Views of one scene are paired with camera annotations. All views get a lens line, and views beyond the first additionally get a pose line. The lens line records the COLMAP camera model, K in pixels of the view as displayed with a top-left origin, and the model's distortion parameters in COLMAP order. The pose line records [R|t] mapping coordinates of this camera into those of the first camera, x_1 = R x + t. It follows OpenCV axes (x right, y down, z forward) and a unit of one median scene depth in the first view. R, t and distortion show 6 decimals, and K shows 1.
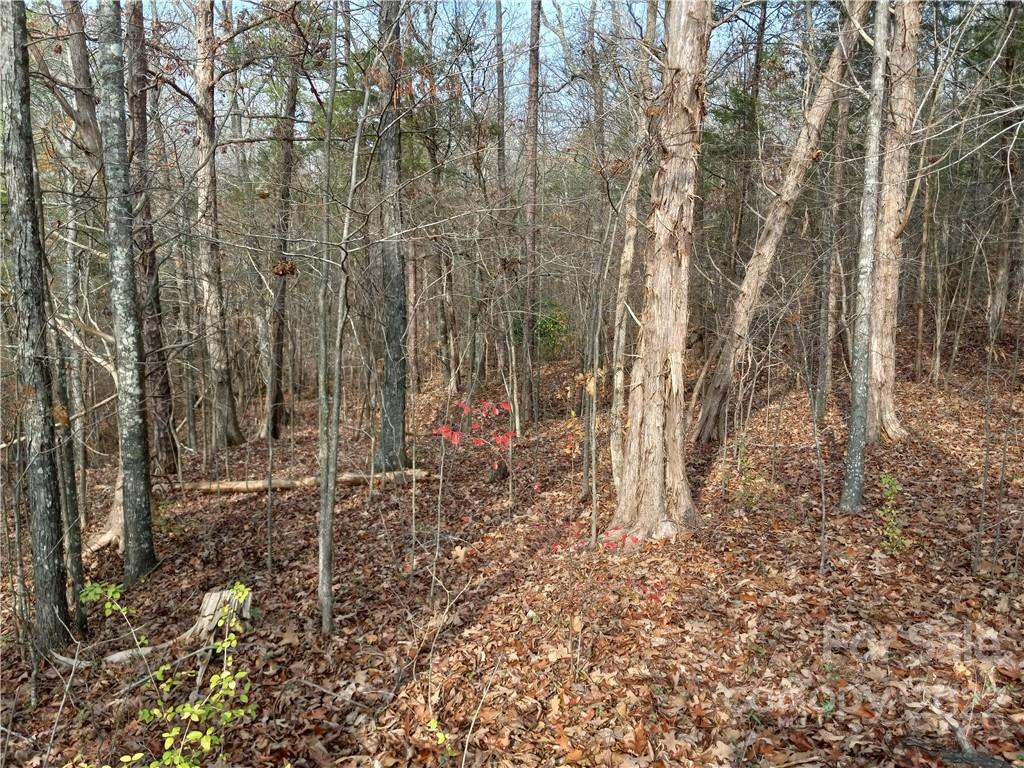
lens RADIAL K [[826.5, 0, 509.4], [0, 826.5, 359.0], [0, 0, 1]] dist [0.061810, -0.048940]
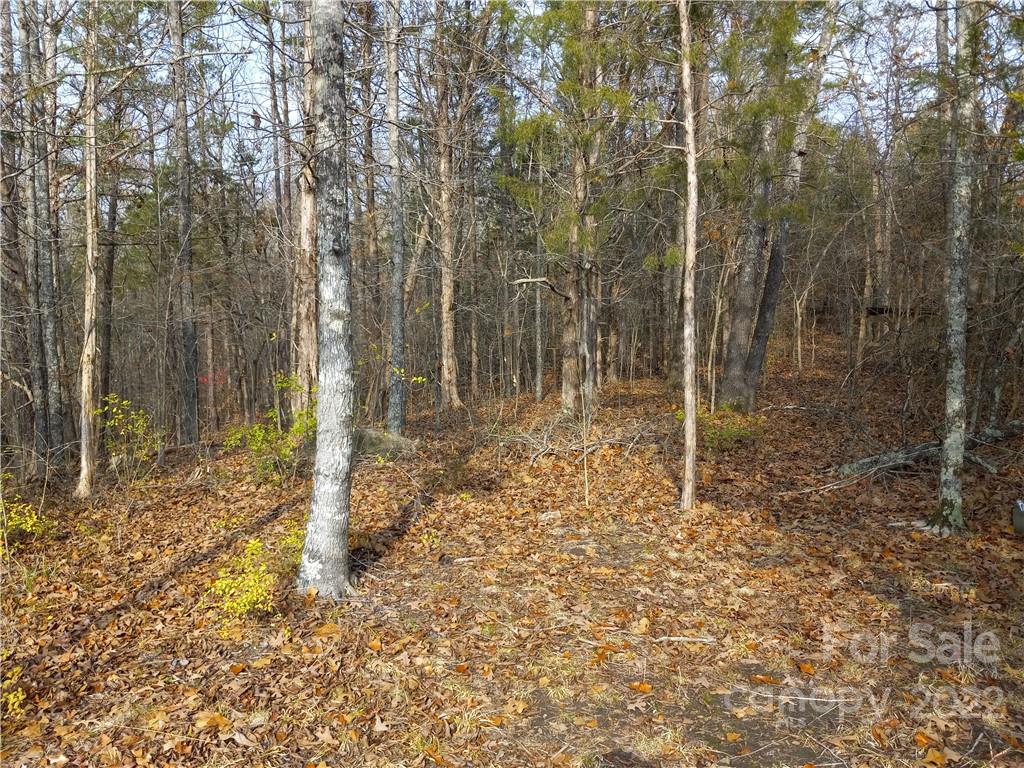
lens RADIAL K [[809.1, 0, 514.5], [0, 809.1, 361.6], [0, 0, 1]] dist [0.058360, -0.109919]
pose [[0.972798, -0.031570, 0.229492, 0.219430], [0.046438, 0.997137, -0.059675, 0.154429], [-0.226951, 0.068709, 0.971479, -1.377906]]
